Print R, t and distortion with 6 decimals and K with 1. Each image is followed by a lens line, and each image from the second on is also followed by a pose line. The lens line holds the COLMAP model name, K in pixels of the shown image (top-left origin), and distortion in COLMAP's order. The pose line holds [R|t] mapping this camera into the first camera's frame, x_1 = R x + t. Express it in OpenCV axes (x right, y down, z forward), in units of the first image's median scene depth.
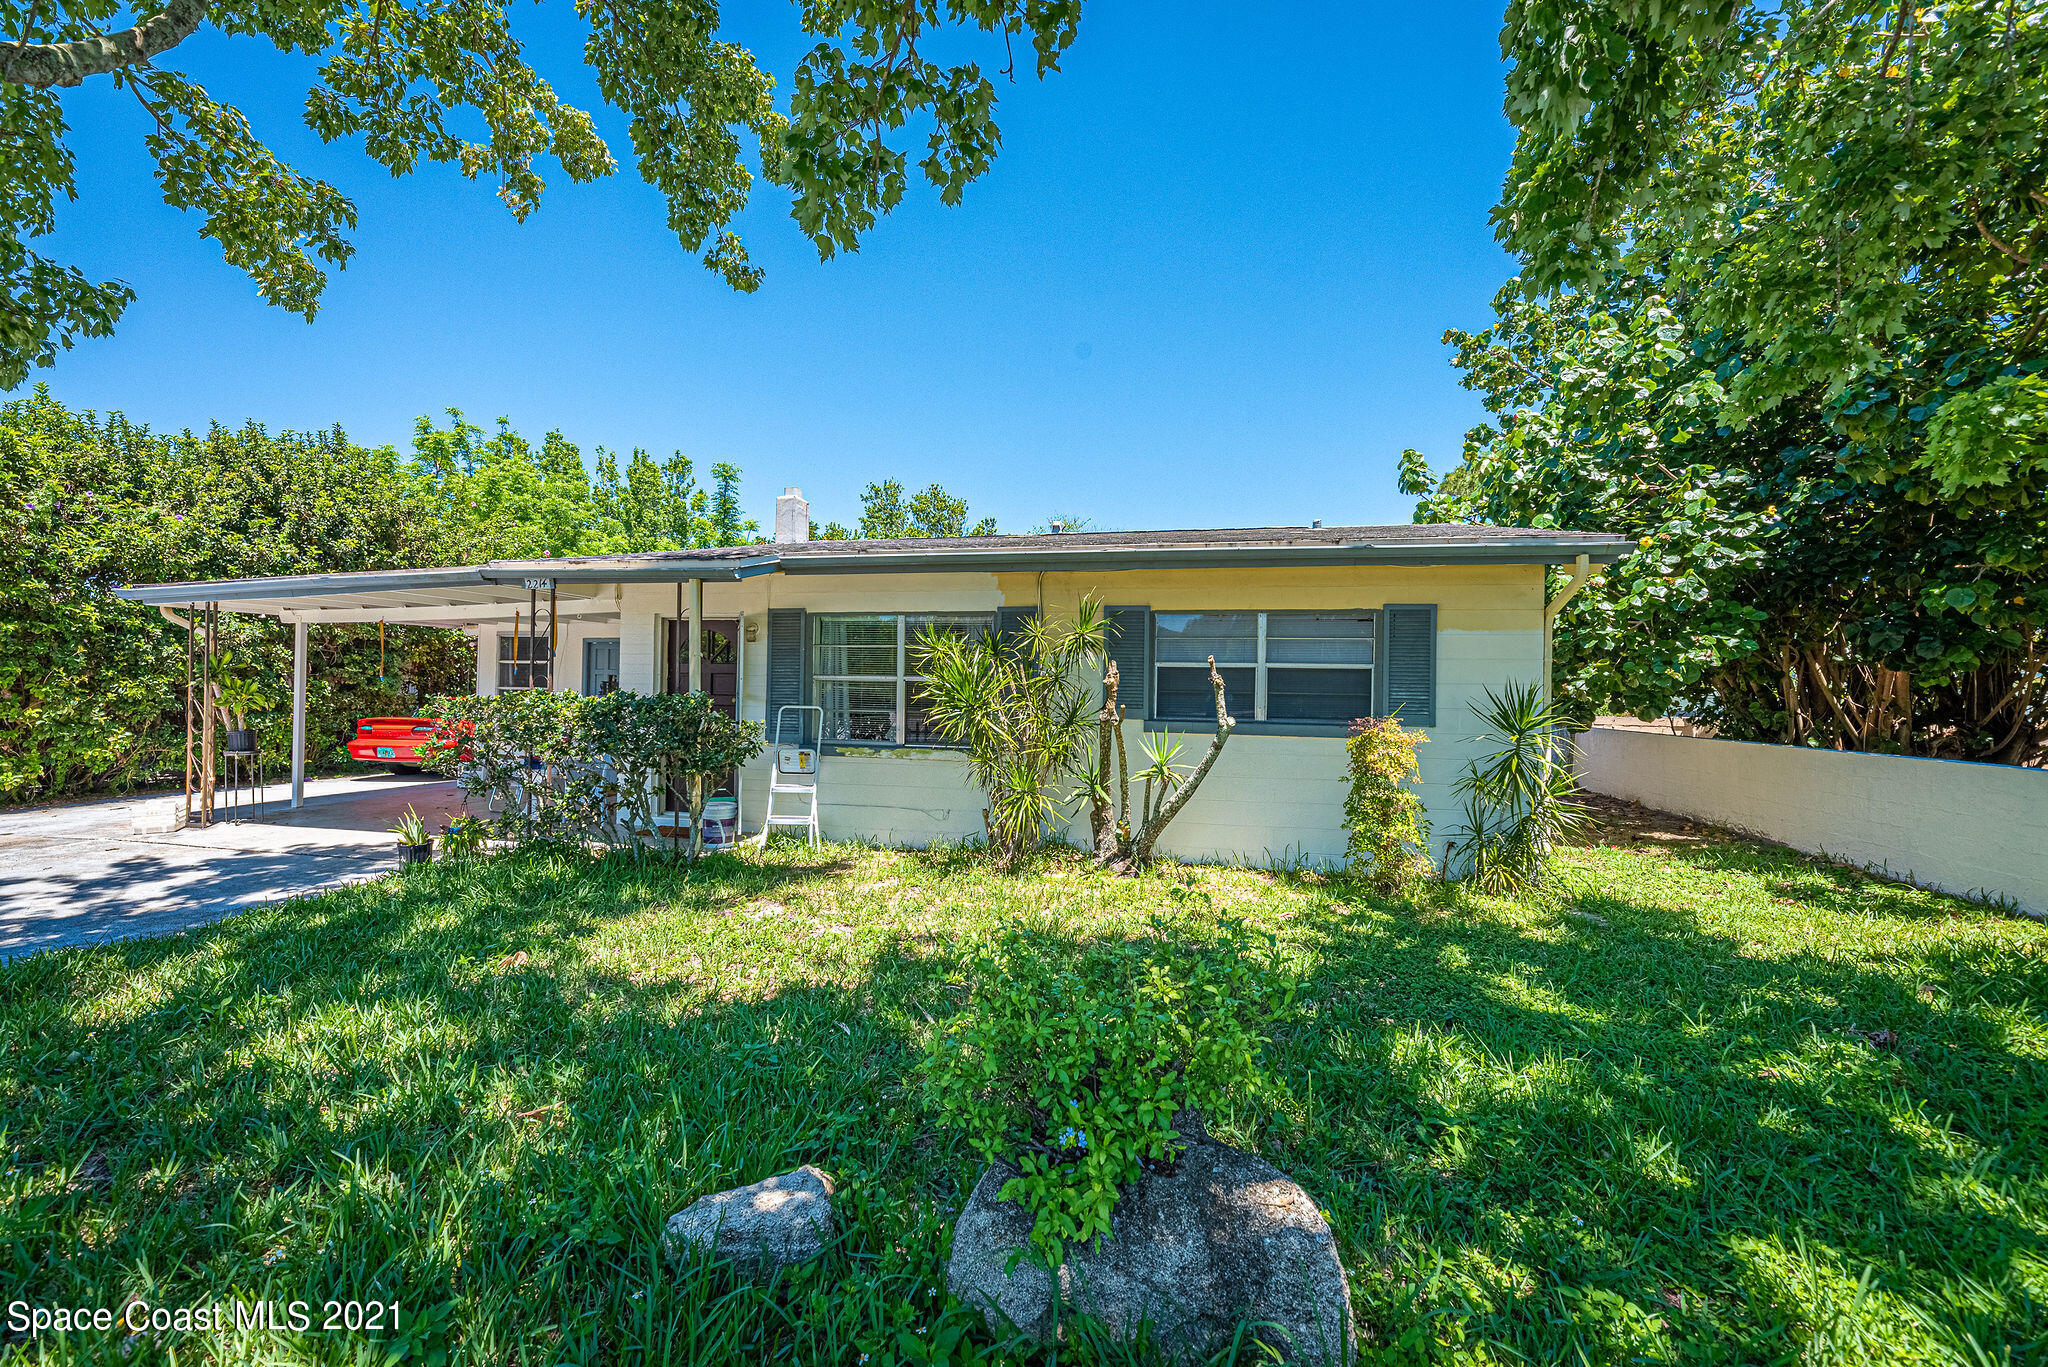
lens RADIAL K [[871.7, 0, 1018.2], [0, 871.7, 677.4], [0, 0, 1]] dist [-0.000295, -0.000204]
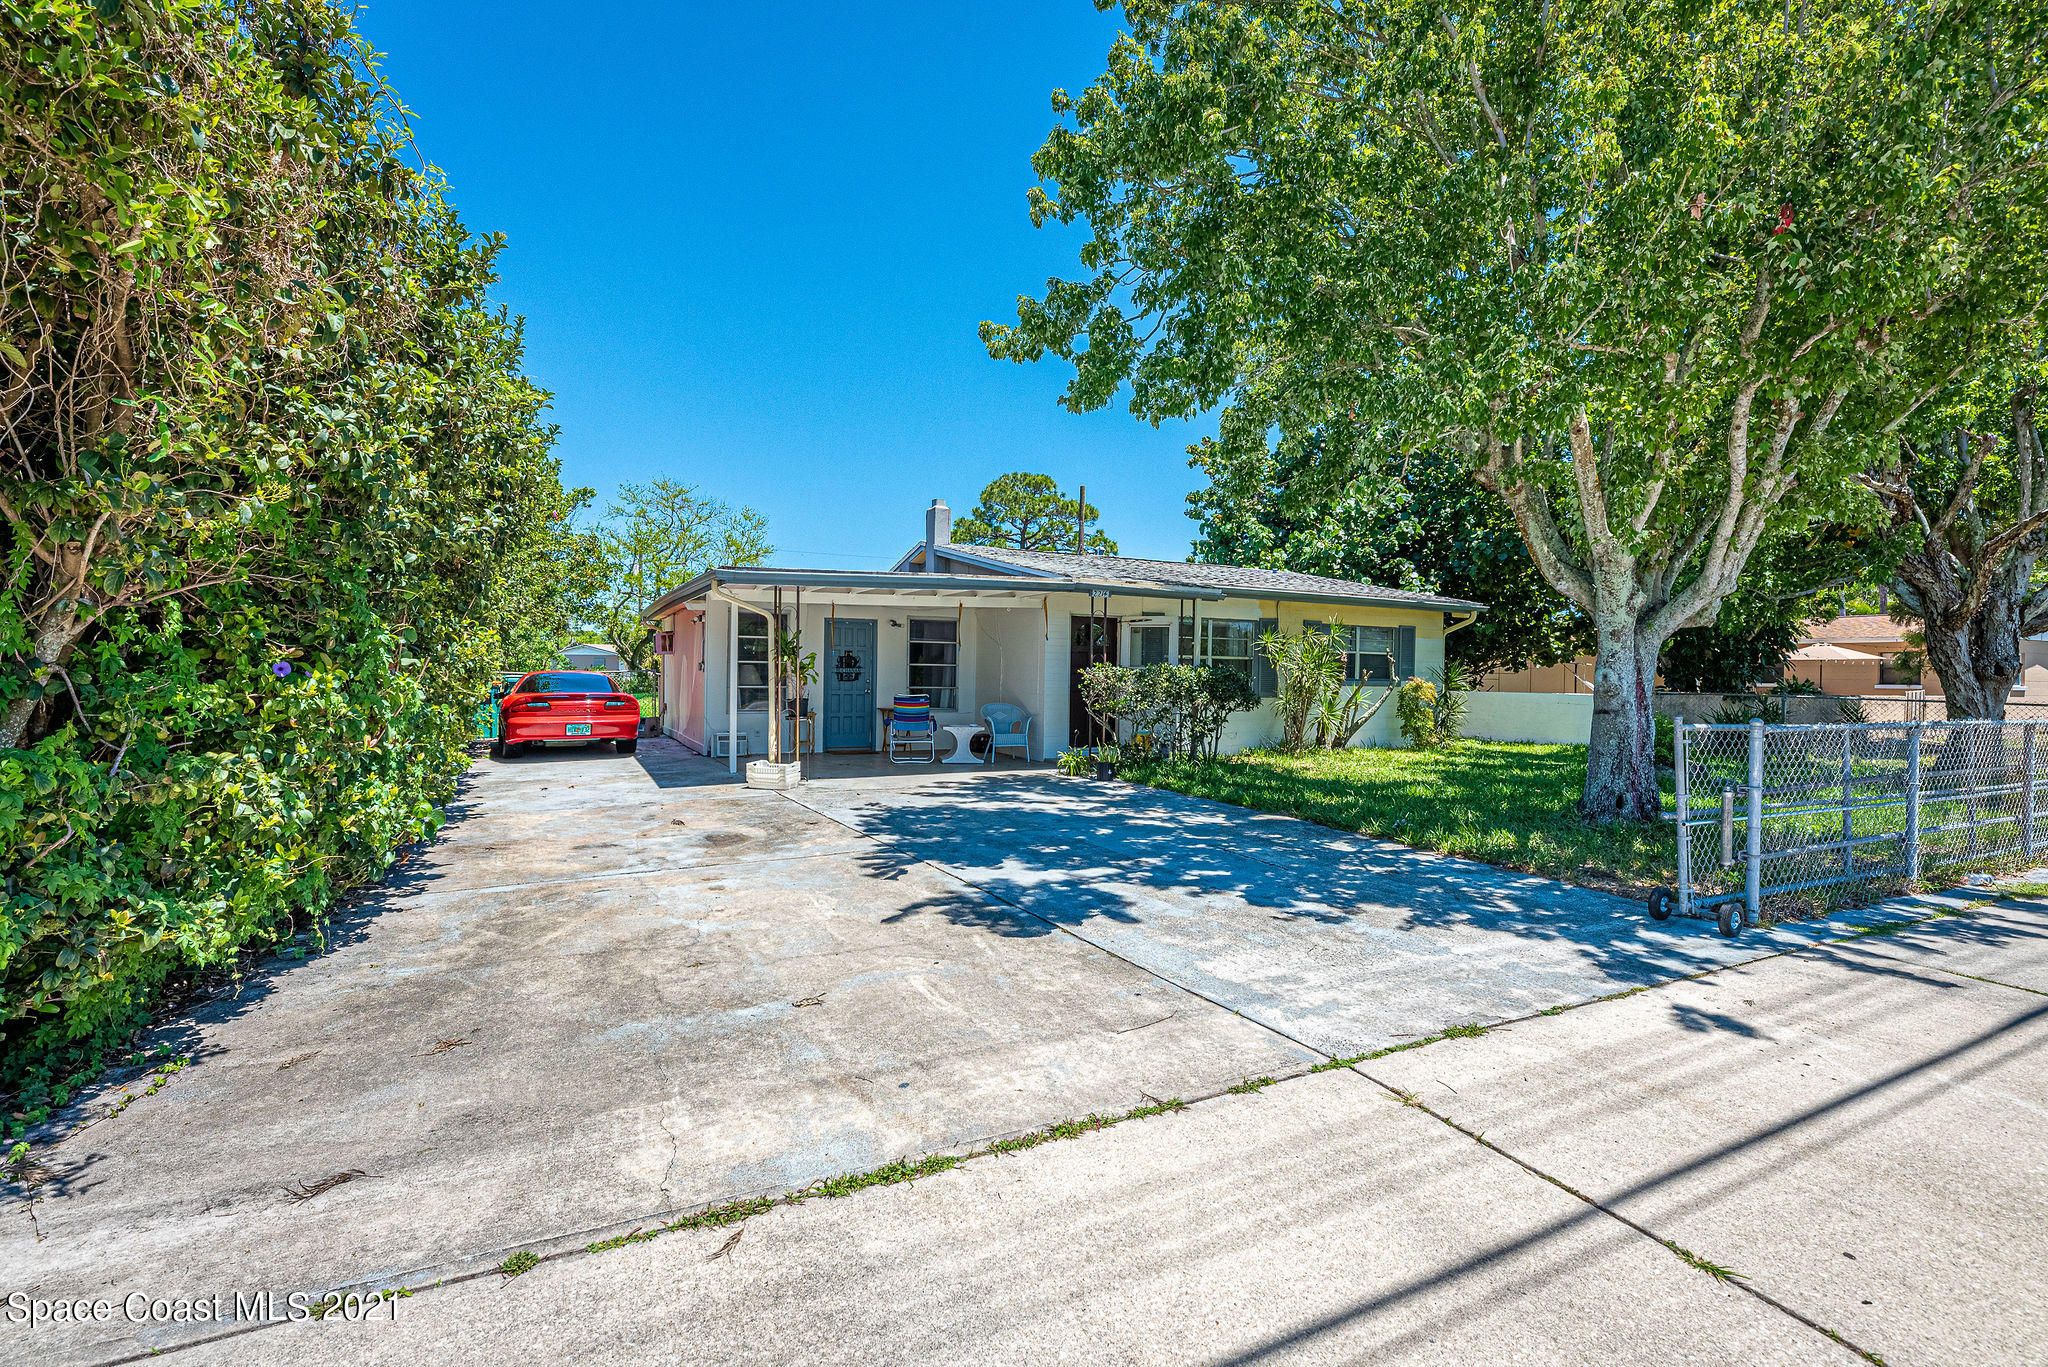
lens RADIAL K [[909.2, 0, 1024.3], [0, 909.2, 687.0], [0, 0, 1]] dist [-0.000356, -0.000090]
pose [[0.753076, -0.019036, 0.657658, -1.723578], [-0.012472, 0.998989, 0.043198, -0.014058], [-0.657815, -0.040733, 0.752077, -0.109896]]
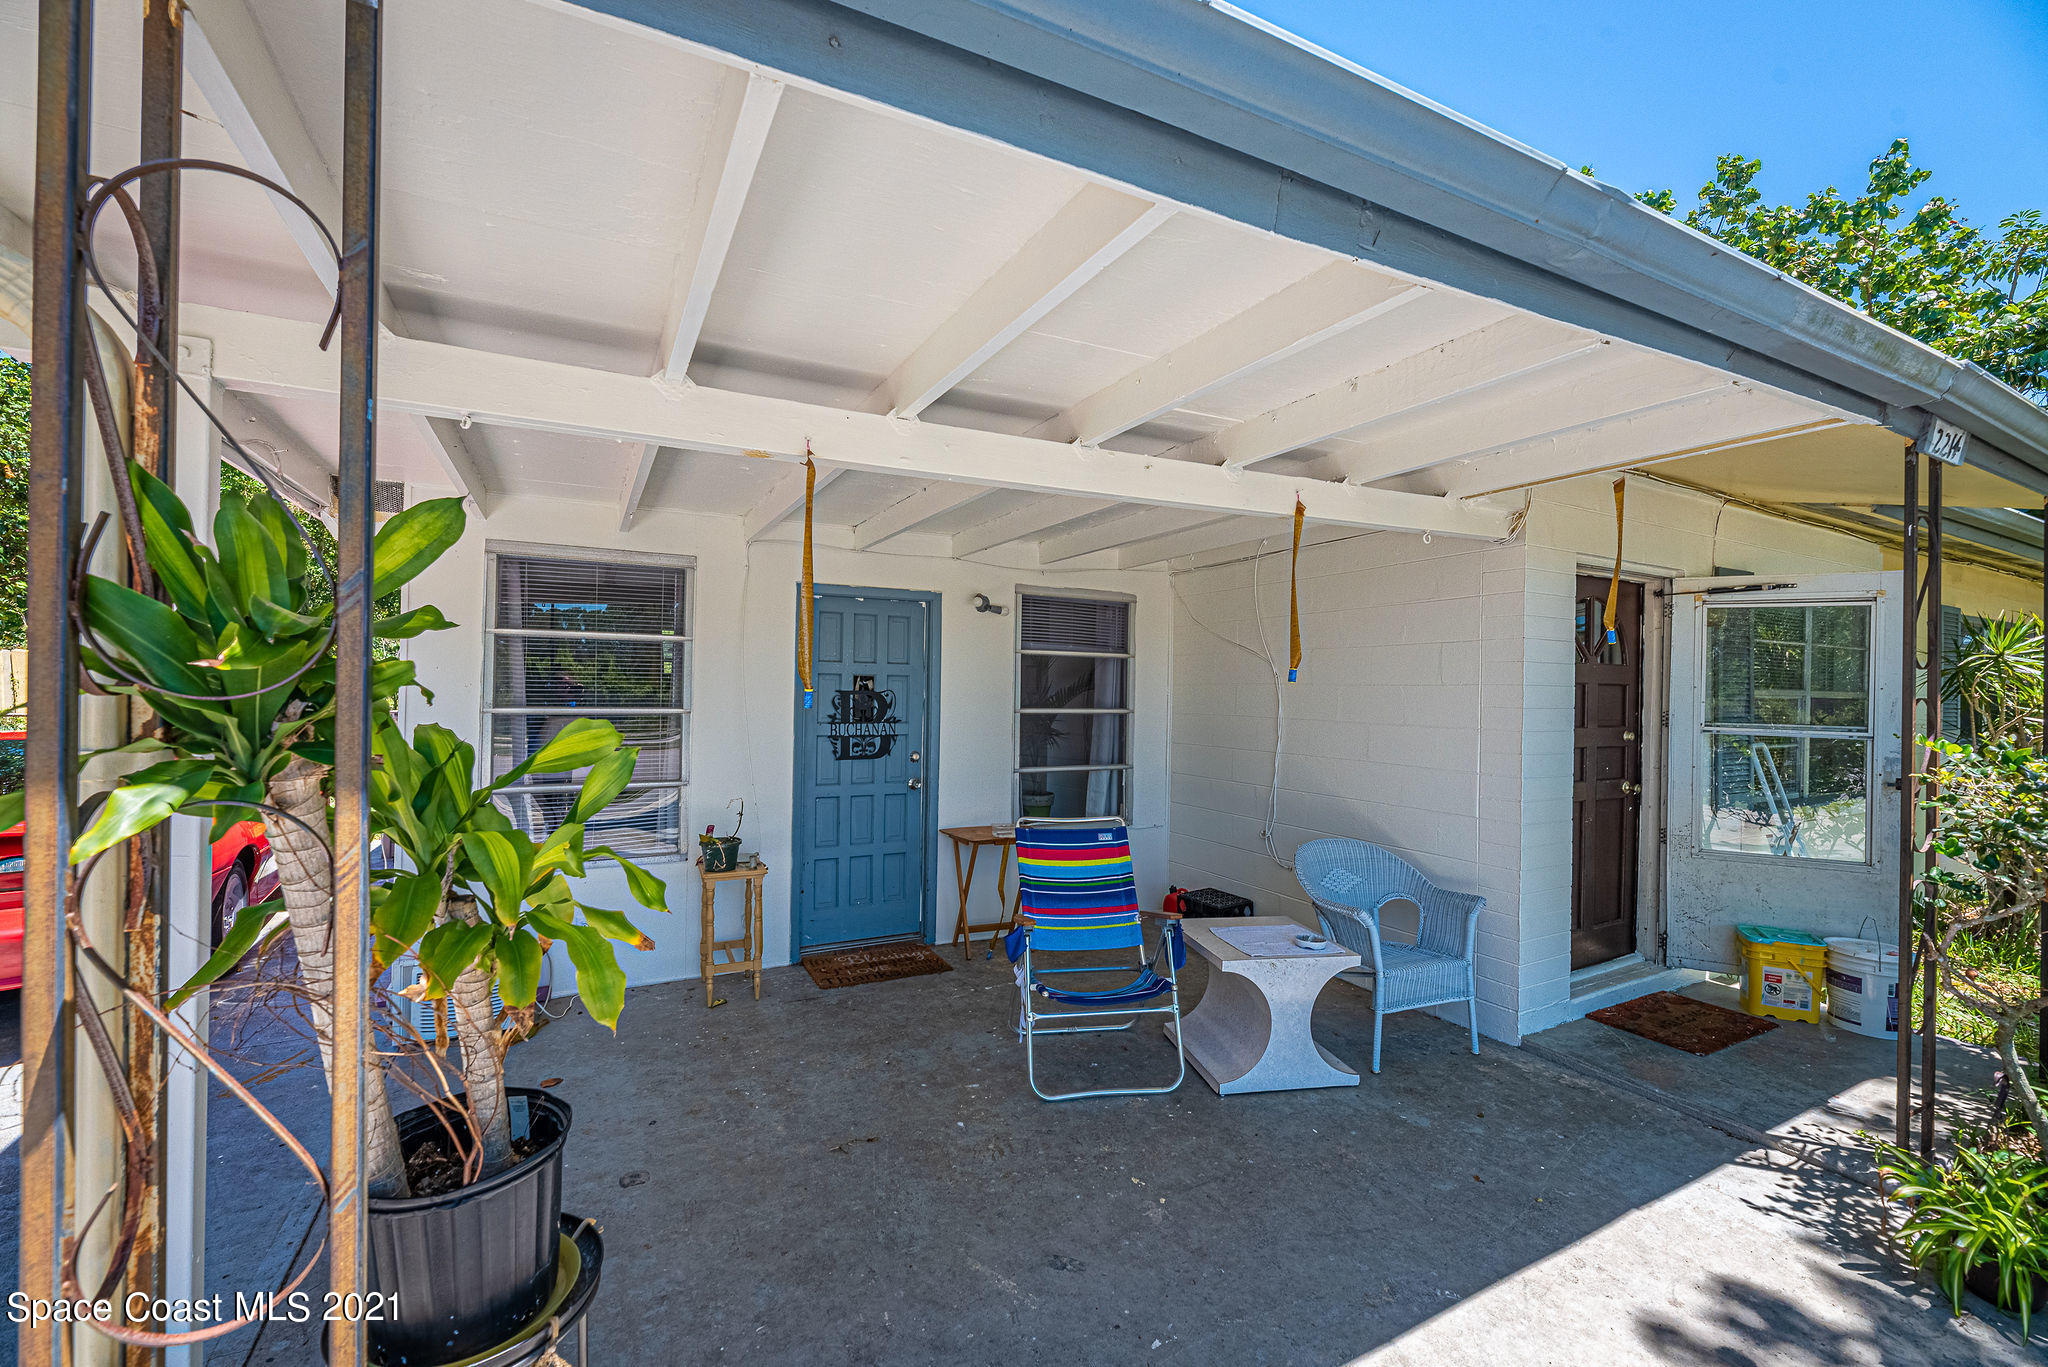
lens RADIAL K [[871.7, 0, 1018.2], [0, 871.7, 677.4], [0, 0, 1]] dist [-0.000295, -0.000204]
pose [[0.756852, 0.001603, 0.653585, -1.087646], [-0.015006, 0.999776, 0.014924, -0.014031], [-0.653414, -0.021103, 0.756706, 0.996679]]
